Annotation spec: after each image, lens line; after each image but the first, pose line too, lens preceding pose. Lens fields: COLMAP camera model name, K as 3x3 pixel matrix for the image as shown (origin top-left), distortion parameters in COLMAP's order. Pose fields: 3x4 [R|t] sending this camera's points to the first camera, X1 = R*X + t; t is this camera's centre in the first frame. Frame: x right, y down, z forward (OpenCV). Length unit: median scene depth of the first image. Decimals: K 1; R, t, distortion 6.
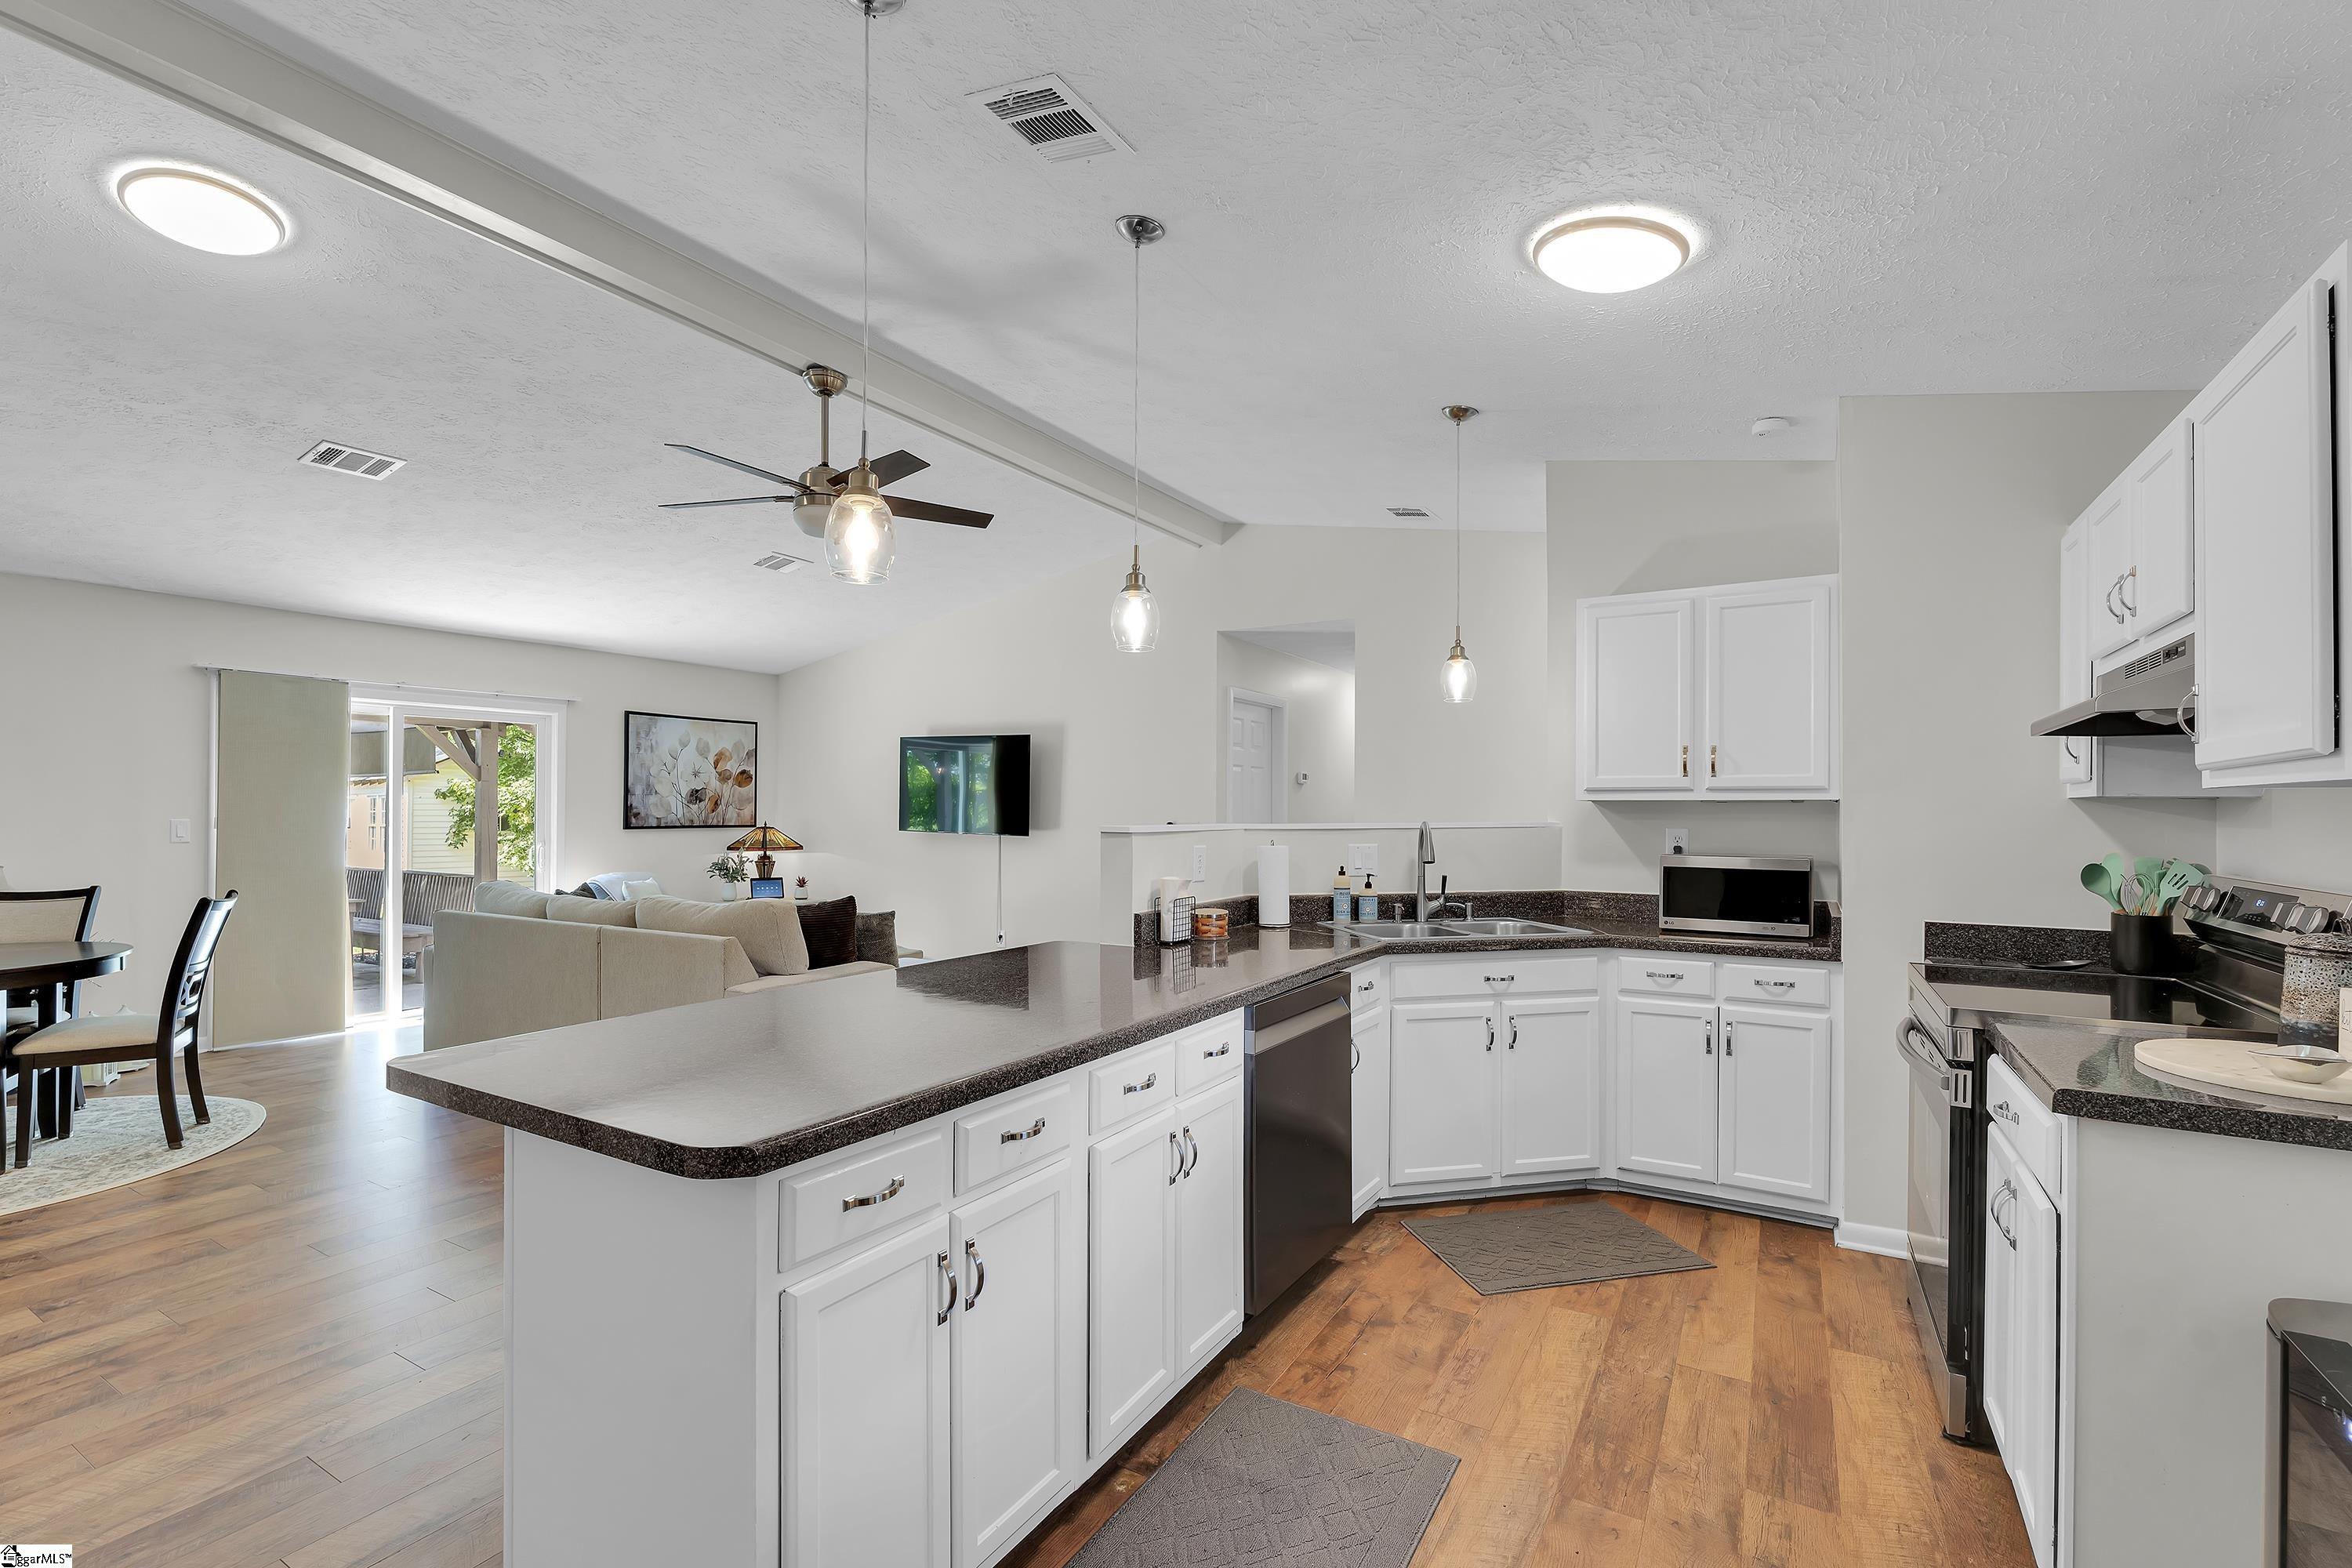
lens RADIAL K [[1031.3, 0, 1171.9], [0, 1031.3, 798.1], [0, 0, 1]] dist [-0.007273, 0.000078]
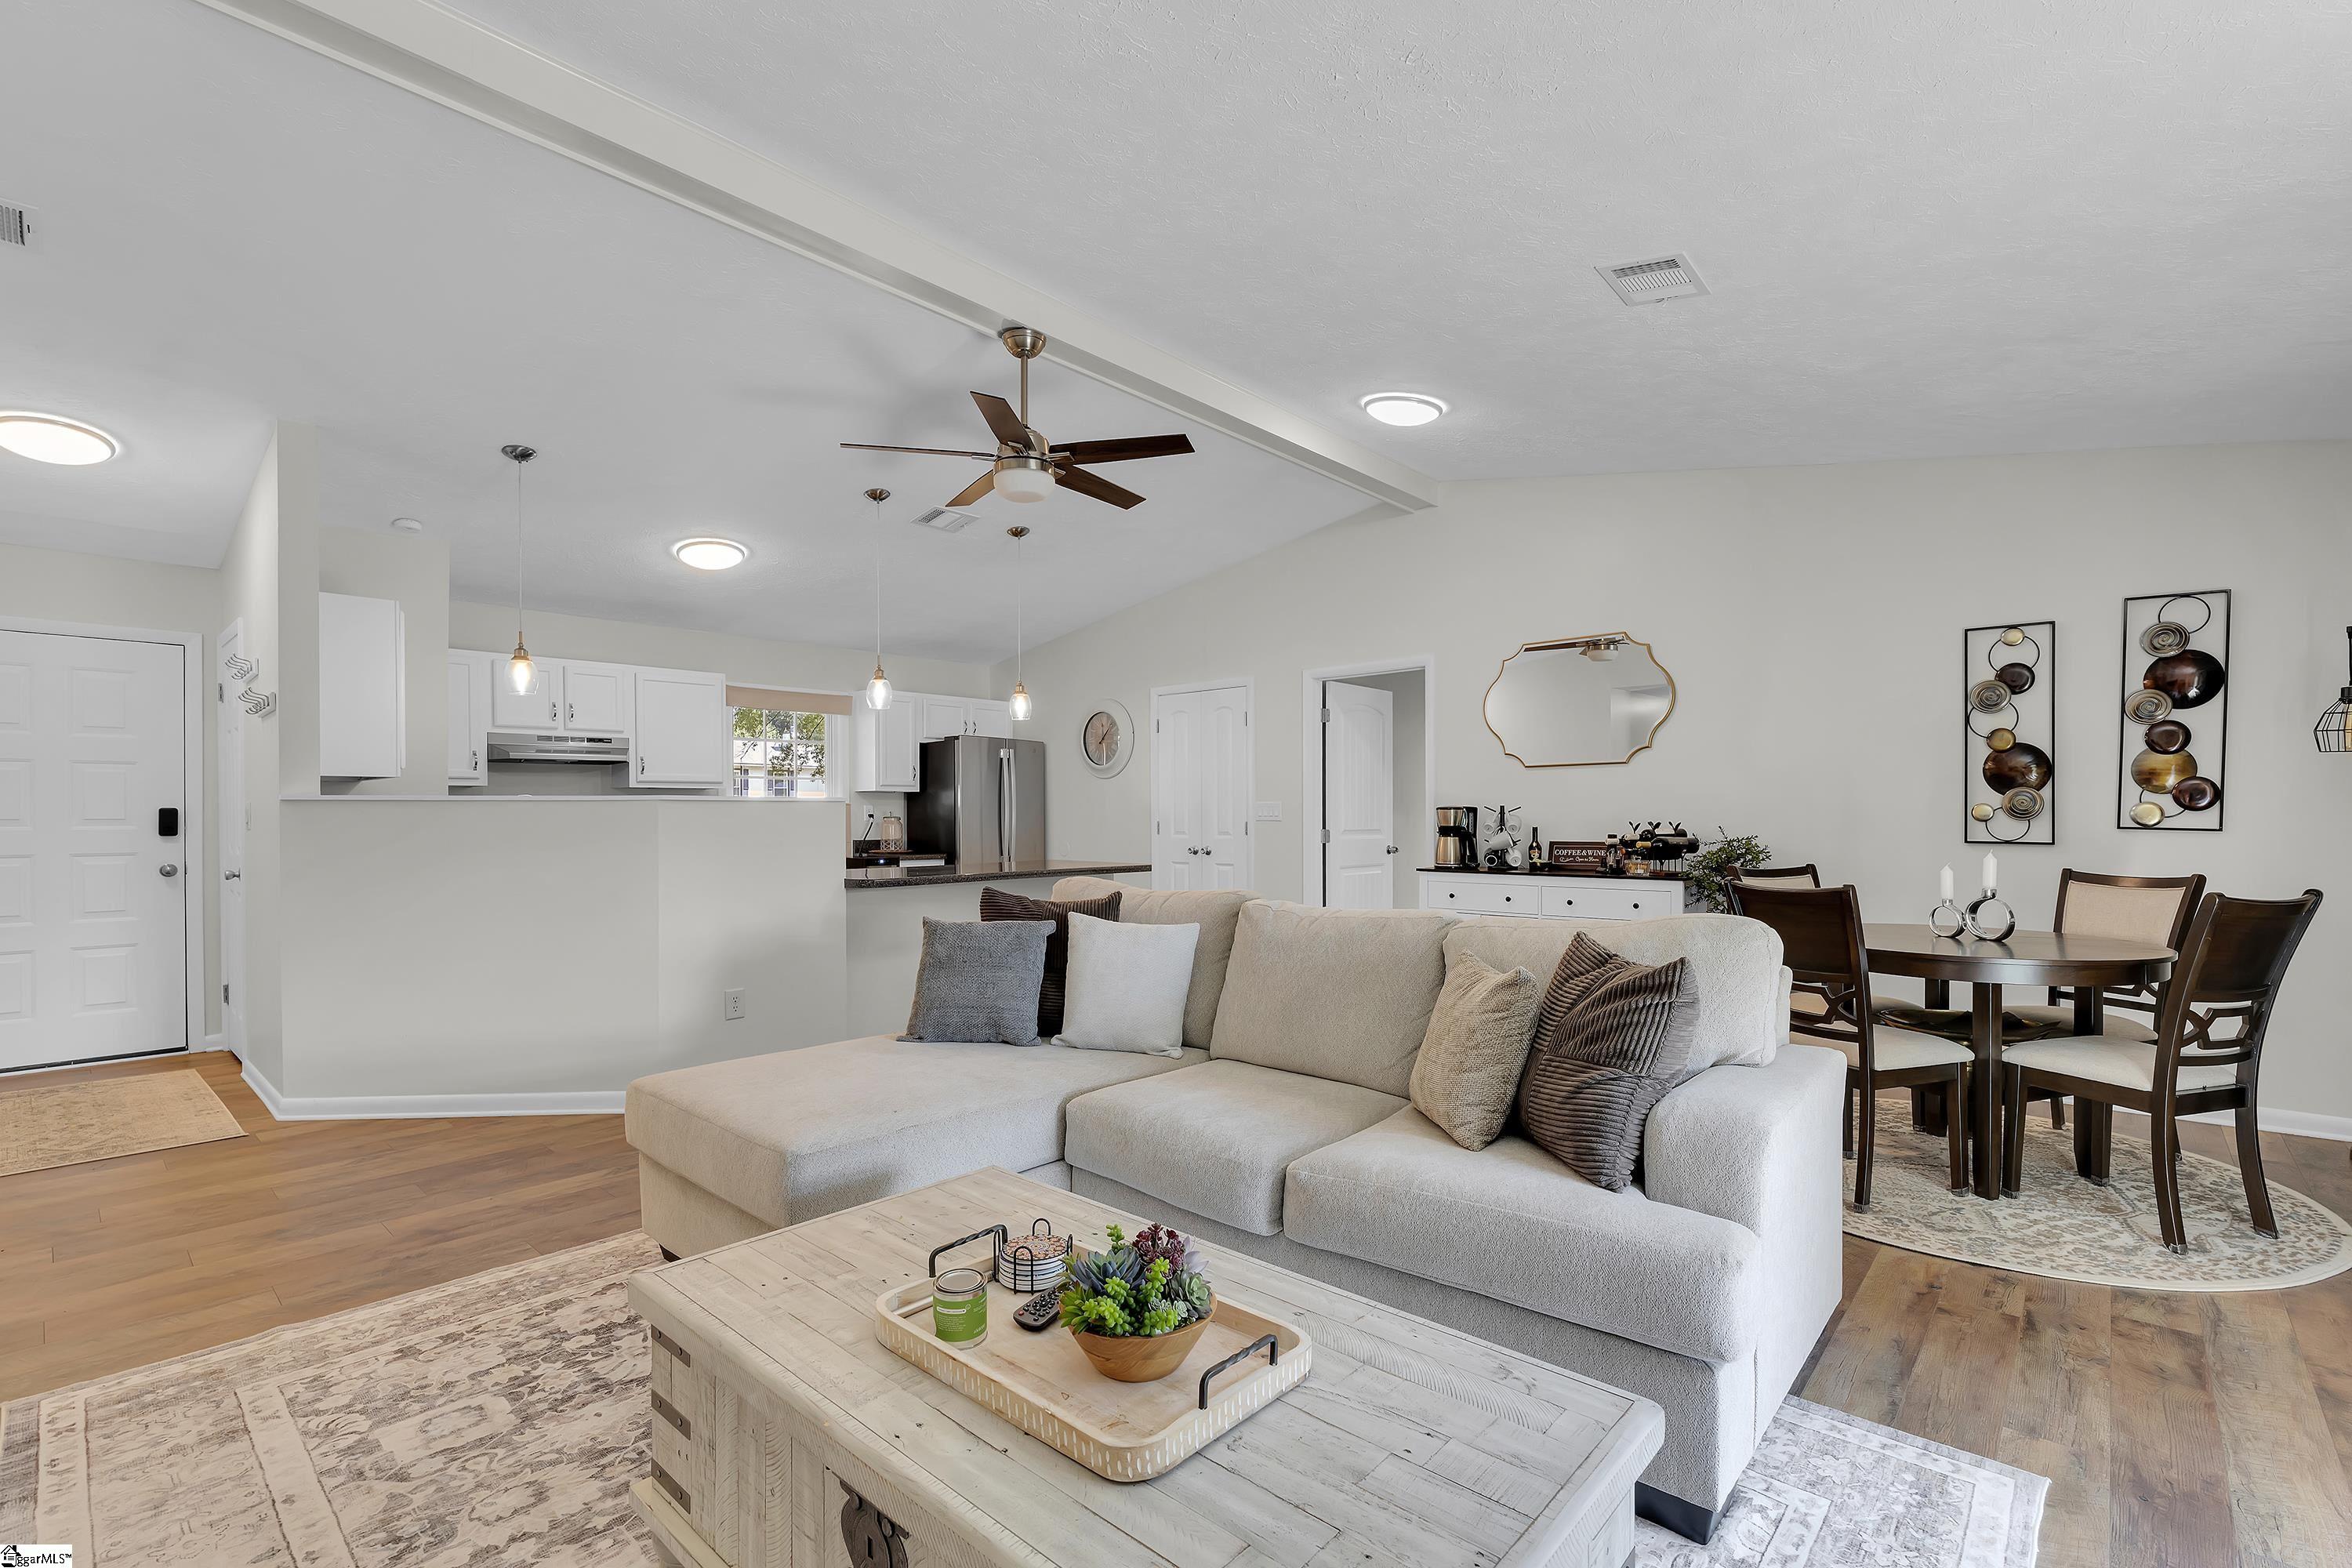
lens RADIAL K [[1045.1, 0, 1185.3], [0, 1045.1, 812.2], [0, 0, 1]] dist [-0.006618, -0.000456]
pose [[-0.981489, 0.002211, 0.191504, -0.675188], [-0.000195, 0.999921, -0.012544, 0.054908], [-0.191517, -0.012349, -0.981412, 1.936620]]
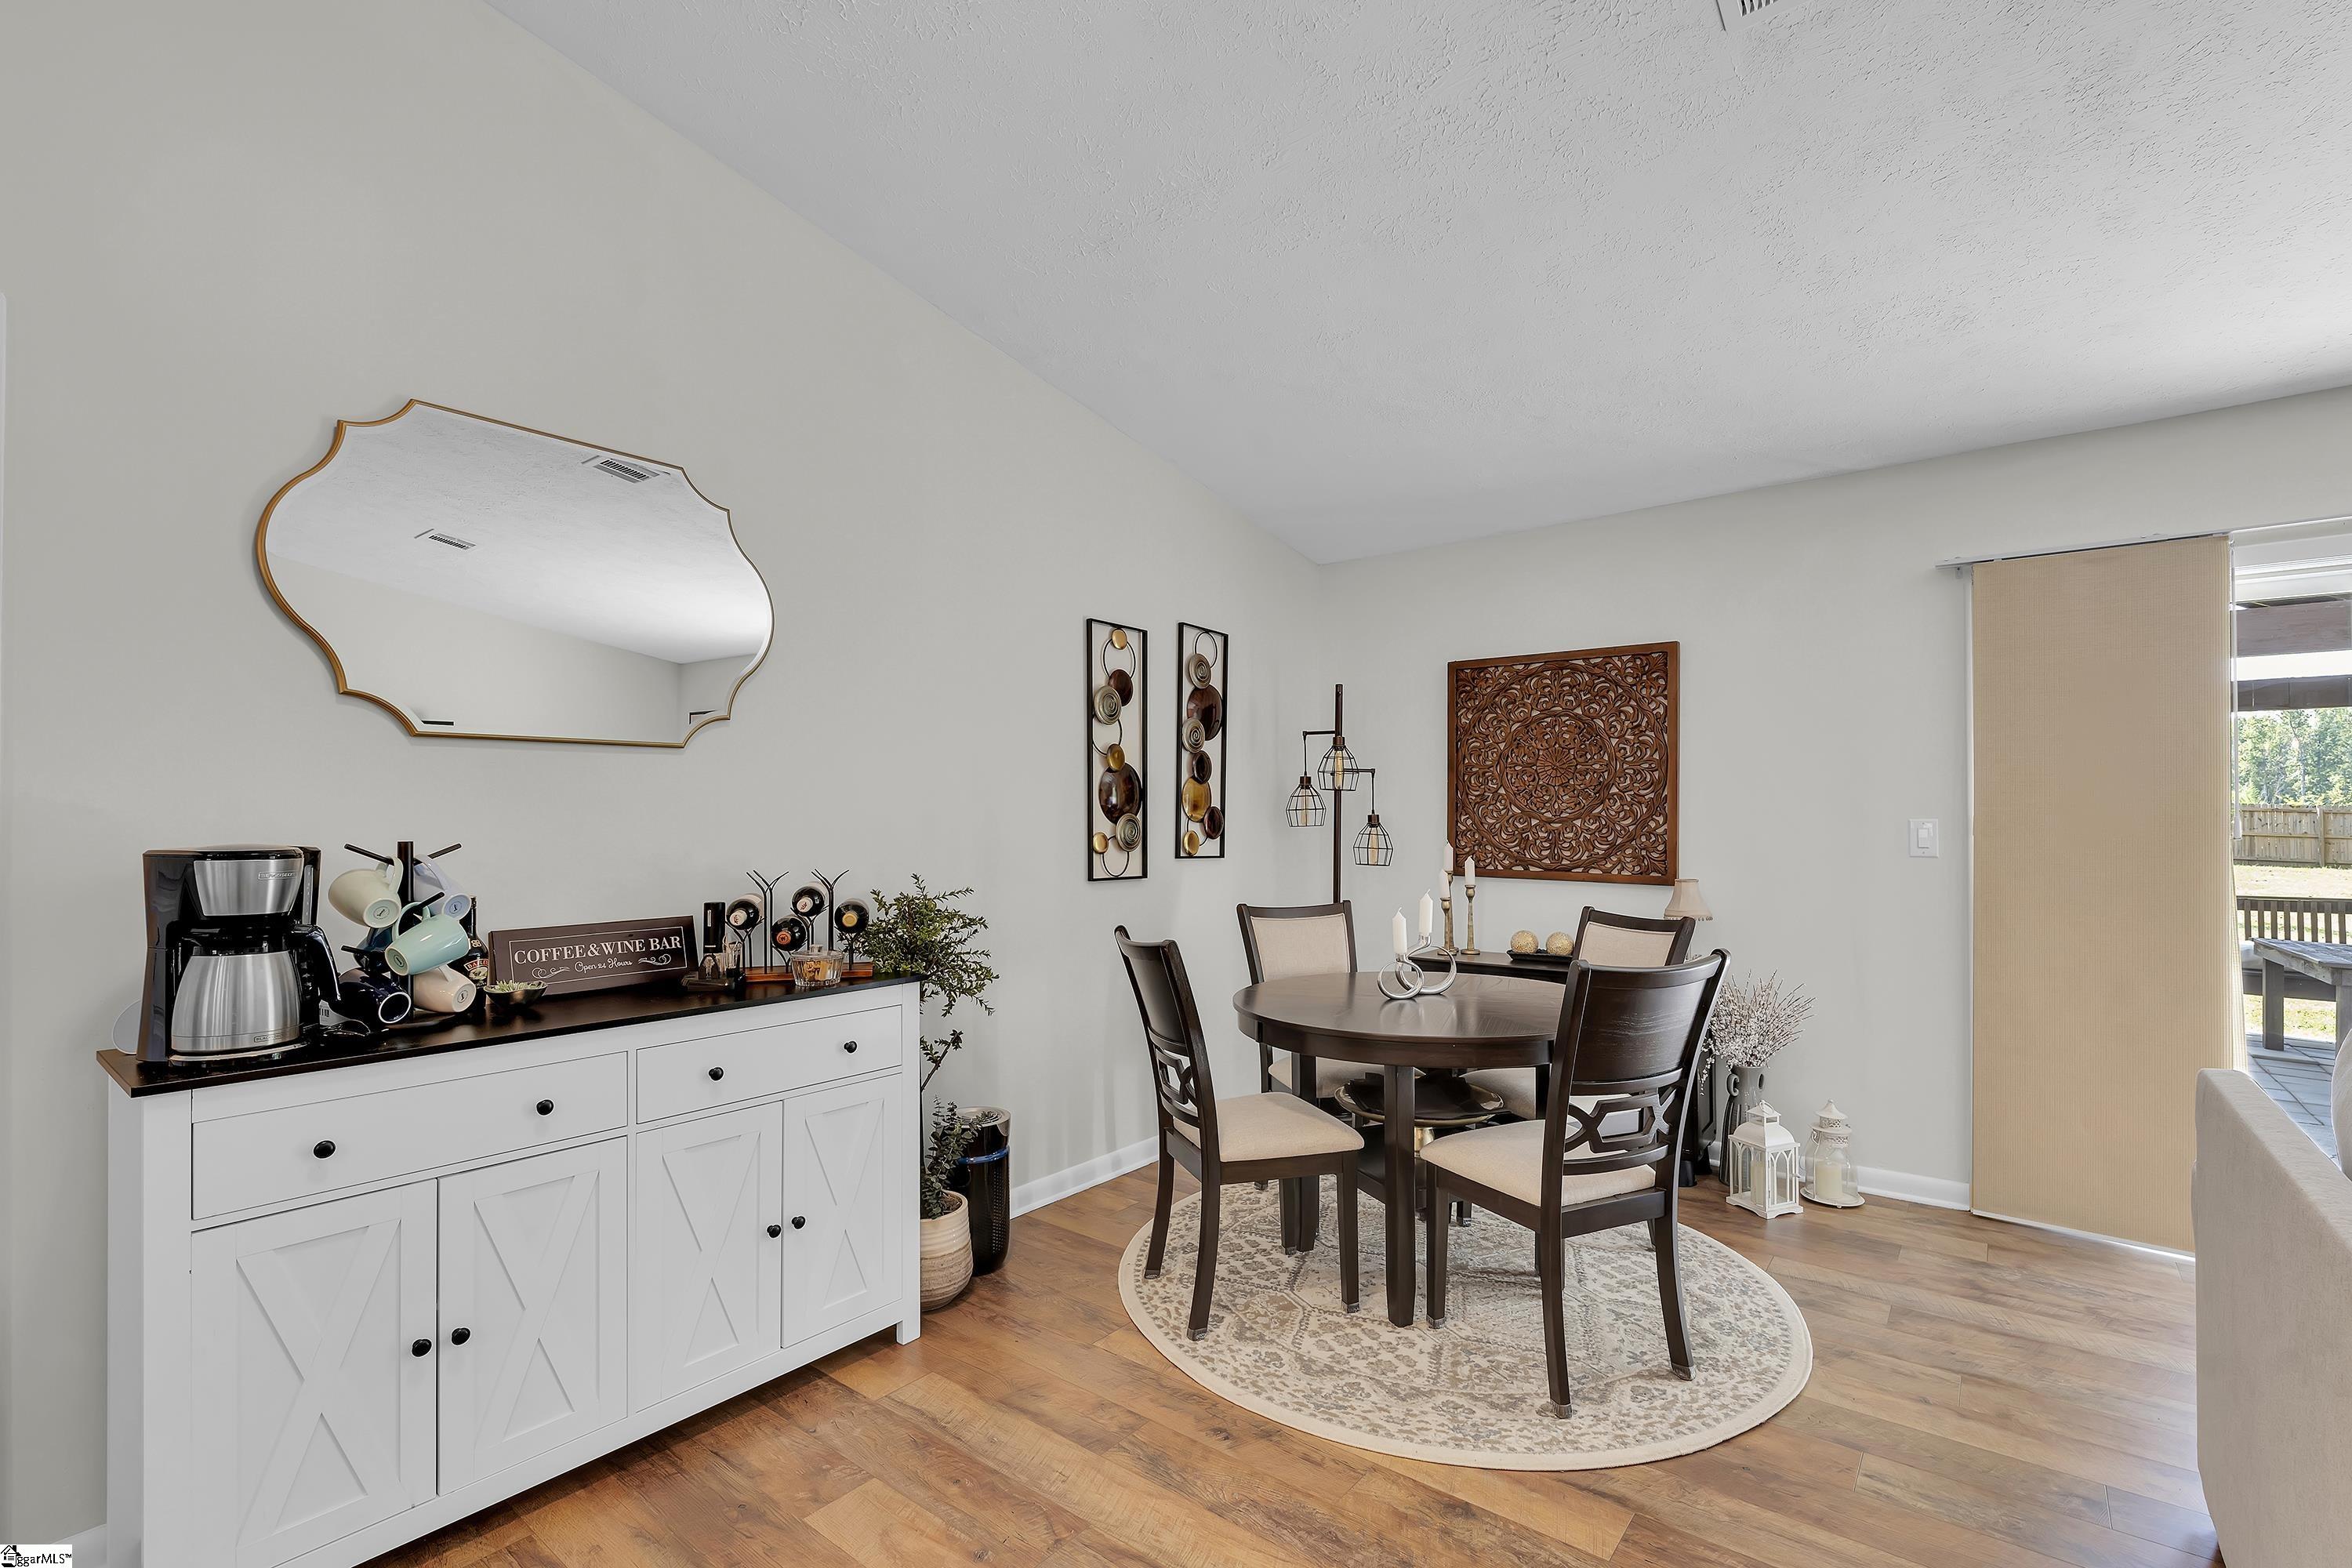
lens RADIAL K [[1045.1, 0, 1185.3], [0, 1045.1, 812.2], [0, 0, 1]] dist [-0.006618, -0.000456]
pose [[-0.131082, -0.008886, -0.991332, -0.391801], [0.013222, 0.999855, -0.010711, 0.024339], [0.991283, -0.014511, -0.130946, 0.878196]]
